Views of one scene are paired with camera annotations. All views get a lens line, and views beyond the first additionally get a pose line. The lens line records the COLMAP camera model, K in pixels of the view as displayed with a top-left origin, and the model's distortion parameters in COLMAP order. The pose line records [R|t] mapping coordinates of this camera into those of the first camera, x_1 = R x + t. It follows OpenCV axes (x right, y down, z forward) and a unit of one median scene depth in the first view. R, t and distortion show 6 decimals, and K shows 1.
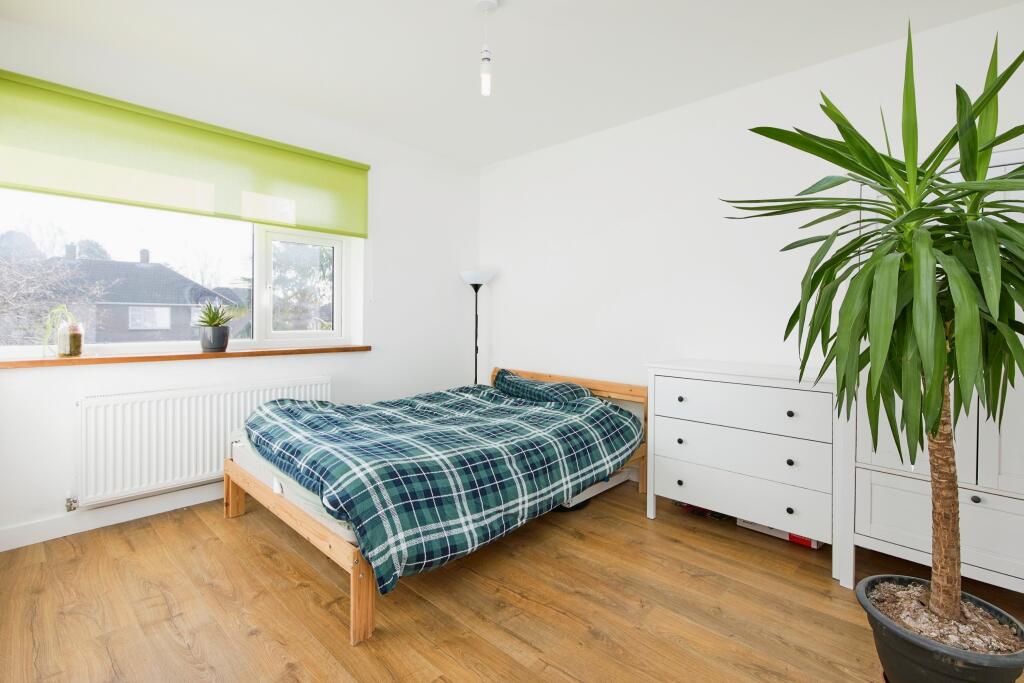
lens RADIAL K [[473.6, 0, 518.4], [0, 473.6, 316.9], [0, 0, 1]] dist [0.000416, 0.000219]
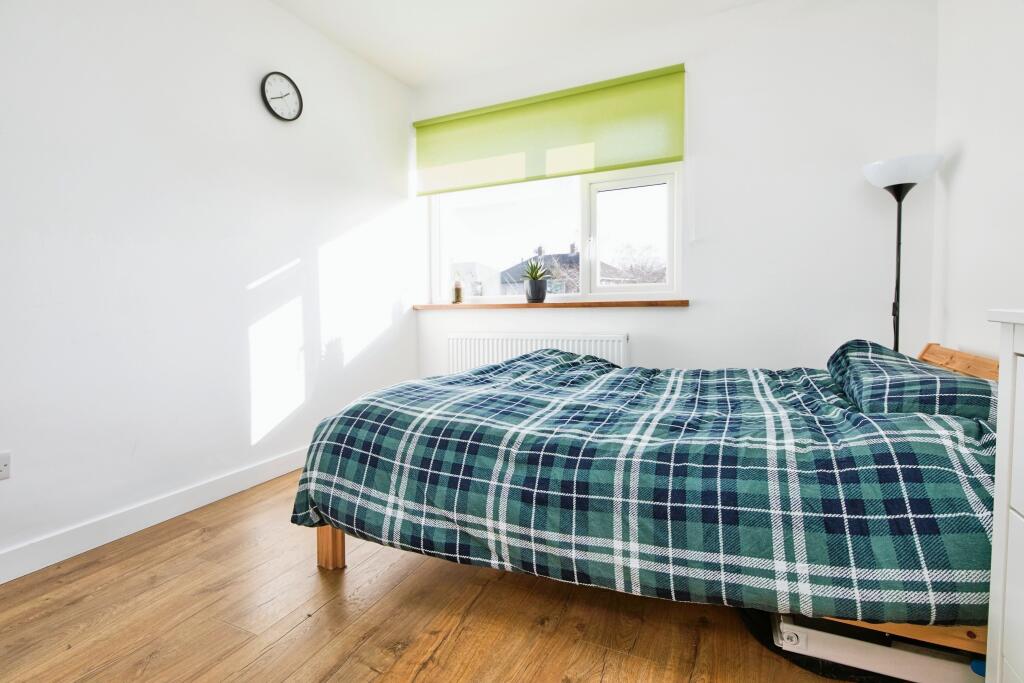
lens RADIAL K [[473.6, 0, 518.4], [0, 473.6, 316.9], [0, 0, 1]] dist [0.000416, 0.000219]
pose [[0.314944, 0.013489, -0.949014, 0.513945], [0.023216, 0.999490, 0.021911, 0.103025], [0.948826, -0.028933, 0.314470, 0.762091]]
